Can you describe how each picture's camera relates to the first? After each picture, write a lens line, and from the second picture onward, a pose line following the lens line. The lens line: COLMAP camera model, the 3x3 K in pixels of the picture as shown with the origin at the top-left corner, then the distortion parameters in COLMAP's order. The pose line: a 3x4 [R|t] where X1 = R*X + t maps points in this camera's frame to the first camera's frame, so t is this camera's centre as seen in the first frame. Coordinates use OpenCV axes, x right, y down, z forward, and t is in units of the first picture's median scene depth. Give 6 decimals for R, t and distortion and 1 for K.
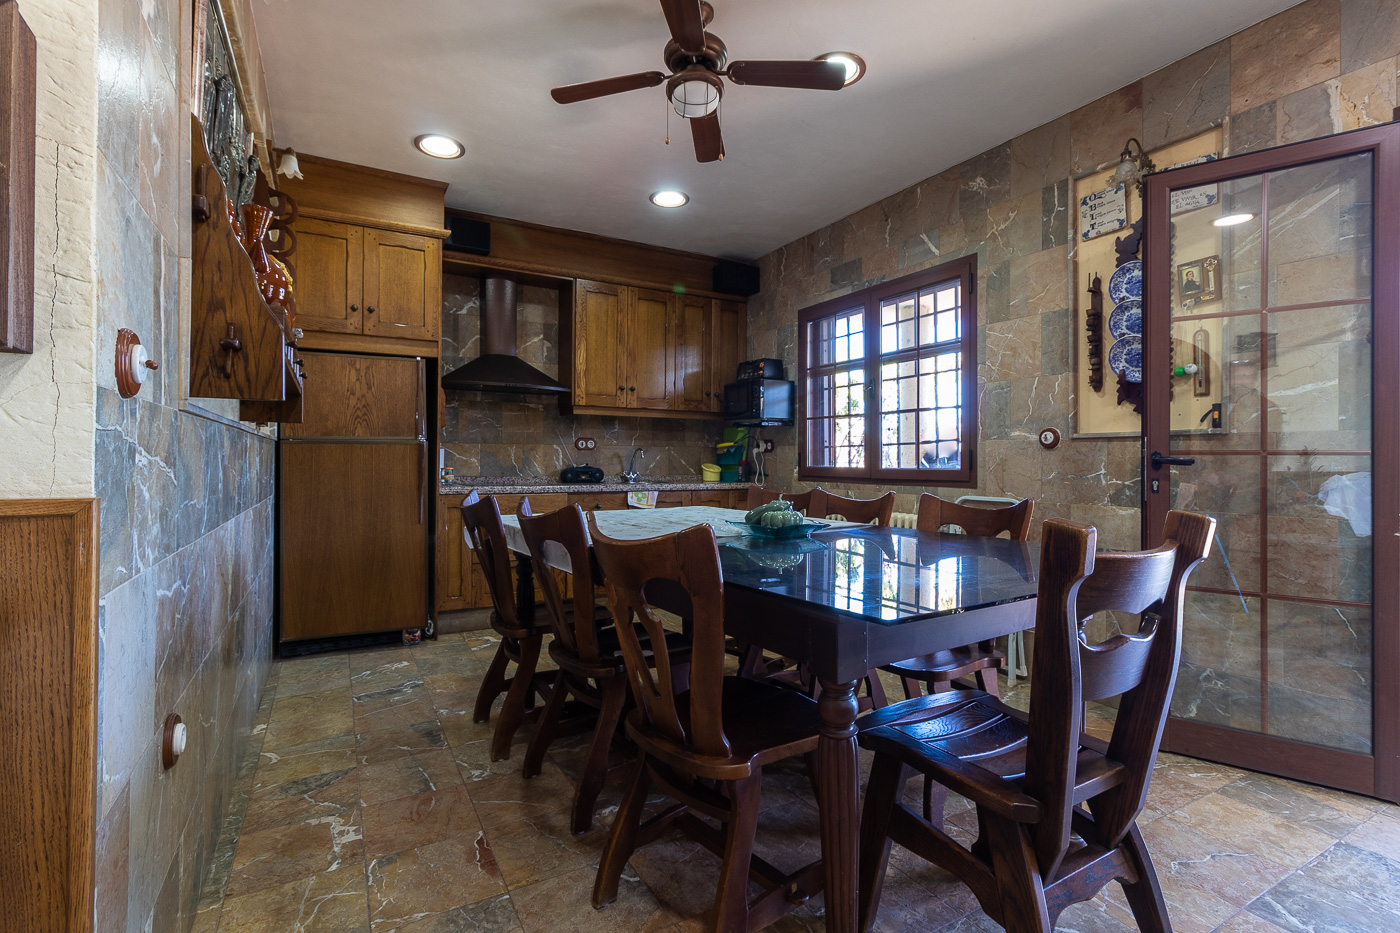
lens RADIAL K [[645.0, 0, 697.3], [0, 645.0, 464.2], [0, 0, 1]] dist [0.001002, -0.000069]
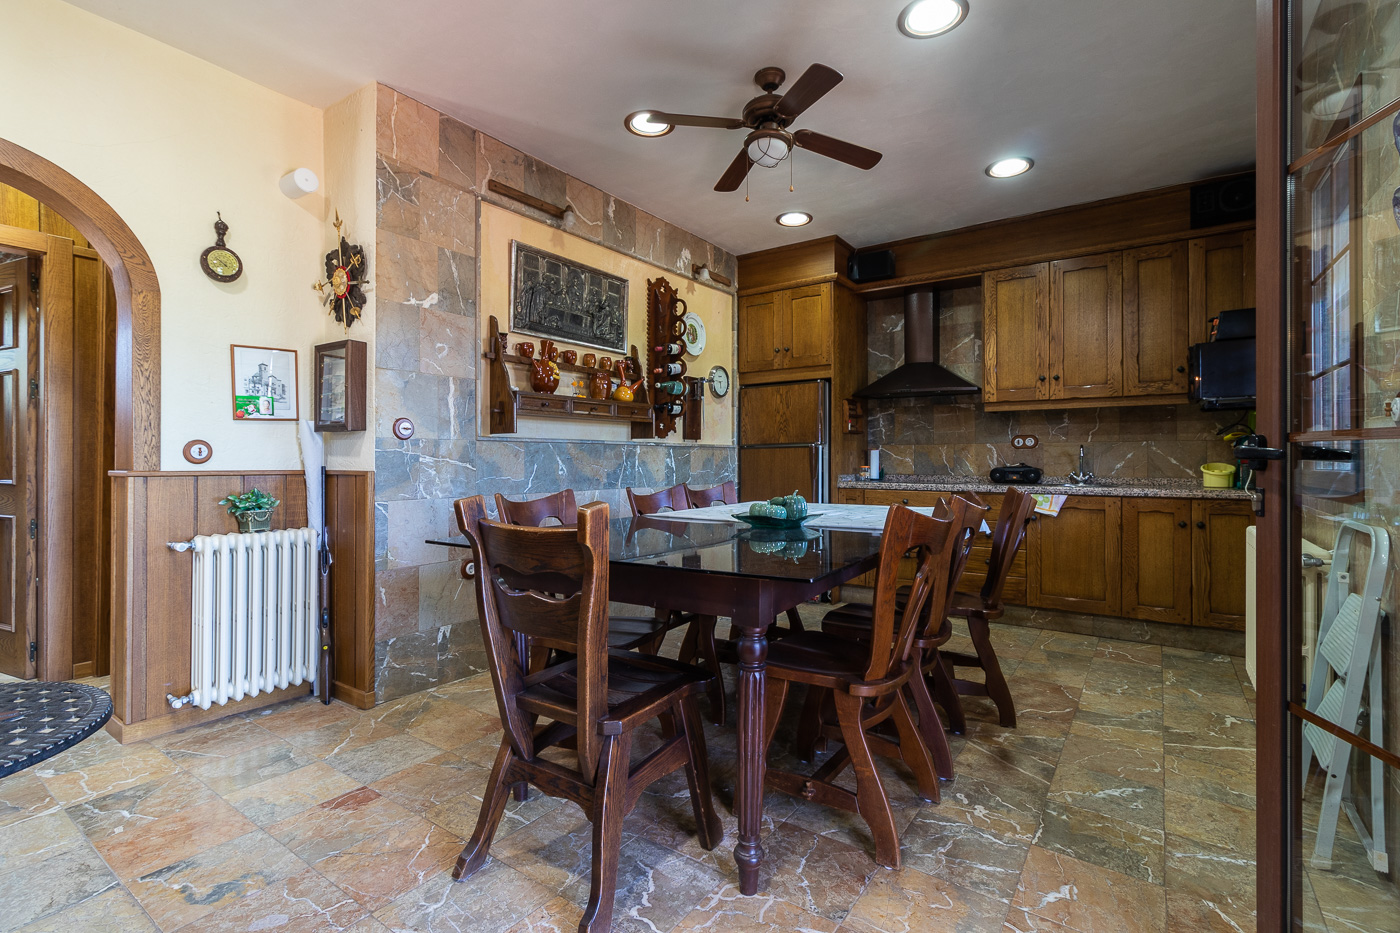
lens RADIAL K [[645.0, 0, 694.9], [0, 645.0, 460.3], [0, 0, 1]] dist [0.001002, -0.000069]
pose [[0.424674, -0.004992, -0.905332, 0.492047], [-0.002835, 0.999973, -0.006843, 0.003091], [0.905342, 0.005472, 0.424648, 0.189221]]
